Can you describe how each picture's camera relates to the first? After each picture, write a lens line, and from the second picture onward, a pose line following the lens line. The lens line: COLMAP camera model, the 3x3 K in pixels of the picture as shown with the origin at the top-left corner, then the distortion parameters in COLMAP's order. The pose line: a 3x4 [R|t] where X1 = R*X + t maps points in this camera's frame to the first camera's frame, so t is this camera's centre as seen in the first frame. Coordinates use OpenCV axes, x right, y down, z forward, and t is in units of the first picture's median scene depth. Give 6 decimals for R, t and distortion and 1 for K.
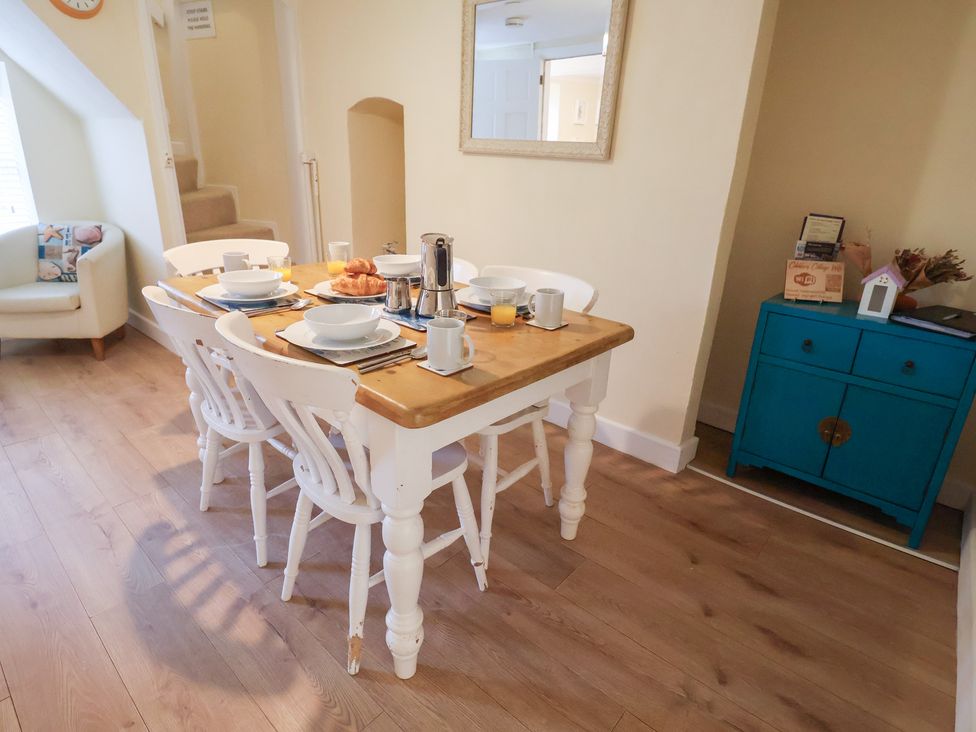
lens RADIAL K [[520.7, 0, 491.9], [0, 520.7, 363.5], [0, 0, 1]] dist [0.006319, -0.015974]
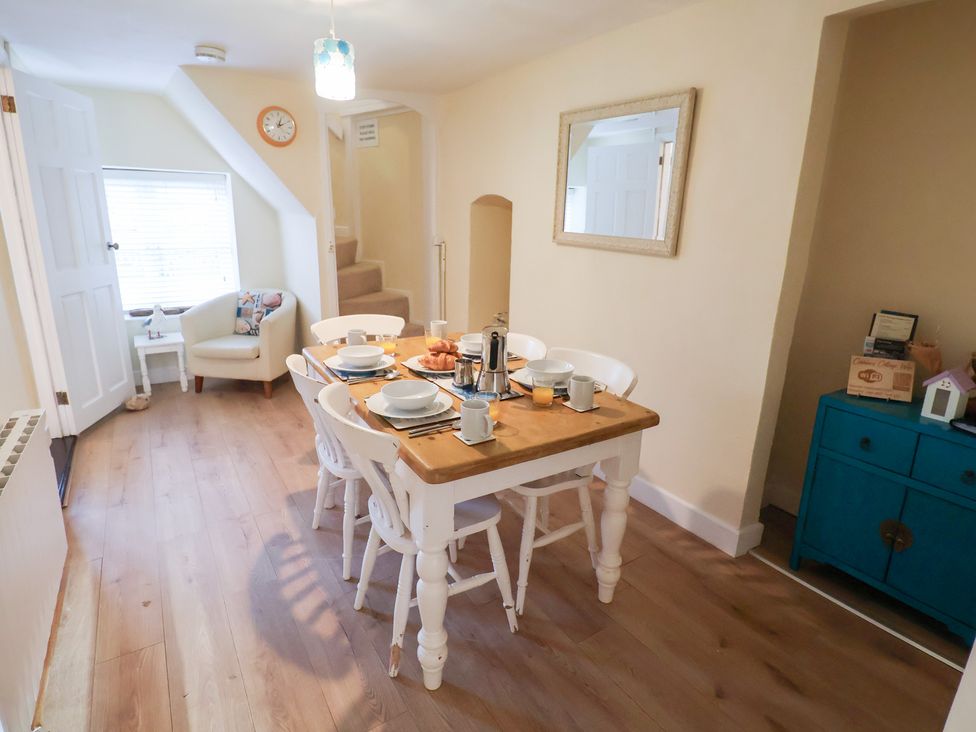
lens RADIAL K [[520.7, 0, 491.9], [0, 520.7, 363.5], [0, 0, 1]] dist [0.006319, -0.015974]
pose [[0.963047, 0.056114, -0.263423, 0.196971], [-0.081970, 0.992724, -0.088205, -0.045796], [0.256556, 0.106538, 0.960640, -0.171650]]
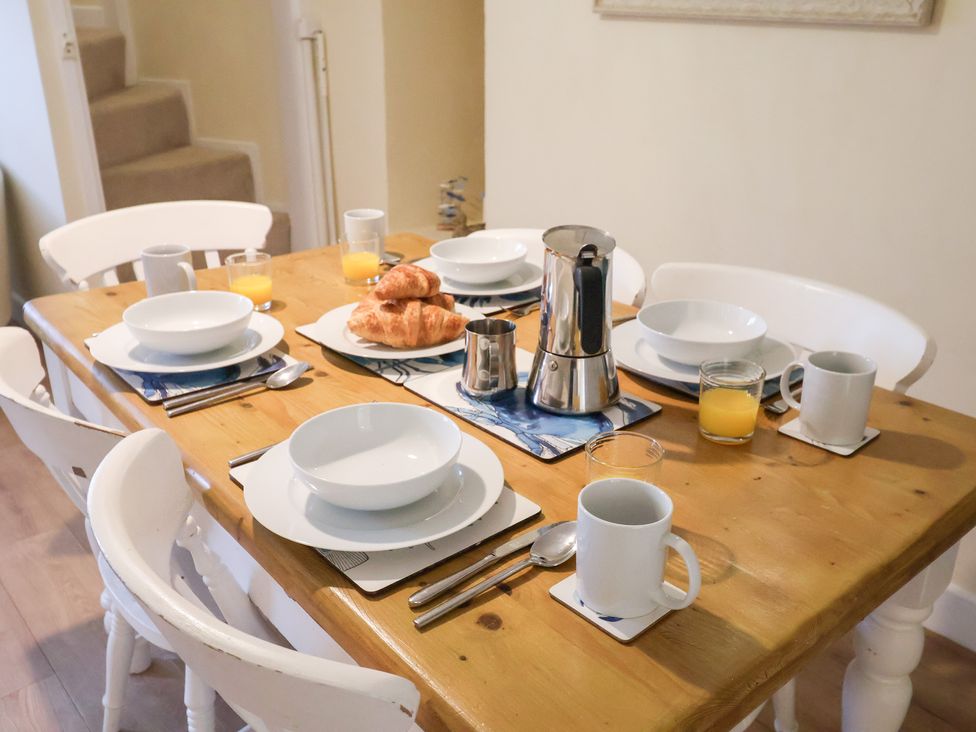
lens RADIAL K [[863.8, 0, 489.4], [0, 863.8, 361.0], [0, 0, 1]] dist [0.011627, 0.007392]
pose [[0.990614, 0.012554, -0.136112, -0.070036], [-0.009503, 0.999689, 0.023046, -0.136088], [0.136359, -0.021536, 0.990425, 0.223427]]
